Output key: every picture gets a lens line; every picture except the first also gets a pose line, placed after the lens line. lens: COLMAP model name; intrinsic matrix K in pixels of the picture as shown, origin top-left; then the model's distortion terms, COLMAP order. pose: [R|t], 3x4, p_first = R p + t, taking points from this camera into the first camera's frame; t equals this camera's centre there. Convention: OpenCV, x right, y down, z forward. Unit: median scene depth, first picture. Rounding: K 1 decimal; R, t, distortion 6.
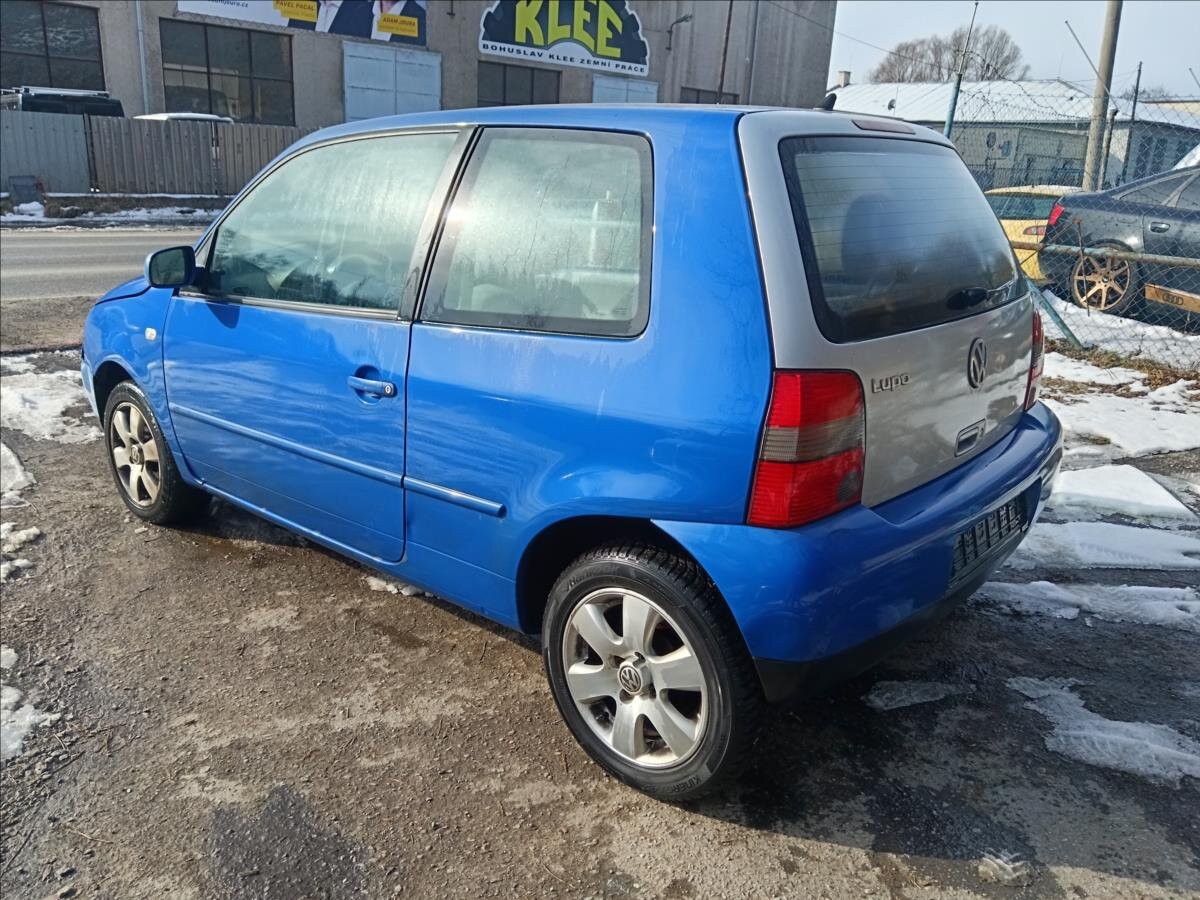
lens RADIAL K [[927.6, 0, 597.8], [0, 927.6, 448.2], [0, 0, 1]] dist [-0.000130, 0.003292]
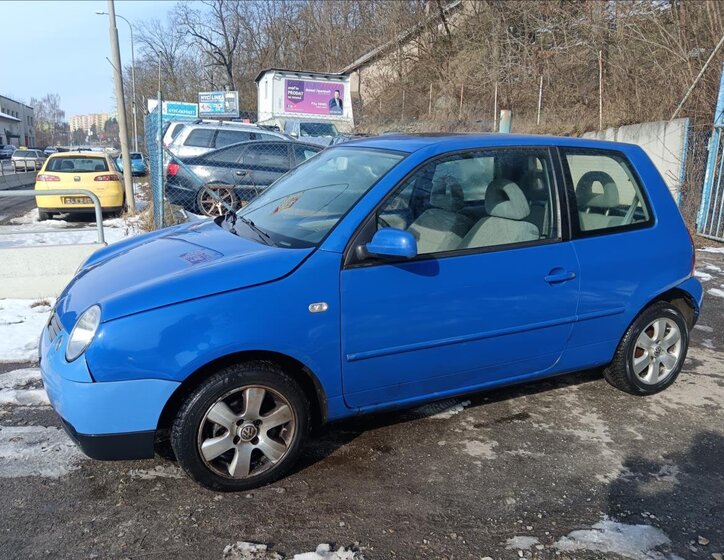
lens RADIAL K [[577.4, 0, 359.5], [0, 577.4, 279.4], [0, 0, 1]] dist [0.002336, 0.000616]
pose [[0.404694, -0.213306, 0.889226, -1.441537], [0.253221, 0.960529, 0.115167, -0.298433], [-0.878693, 0.178563, 0.442734, 0.800510]]
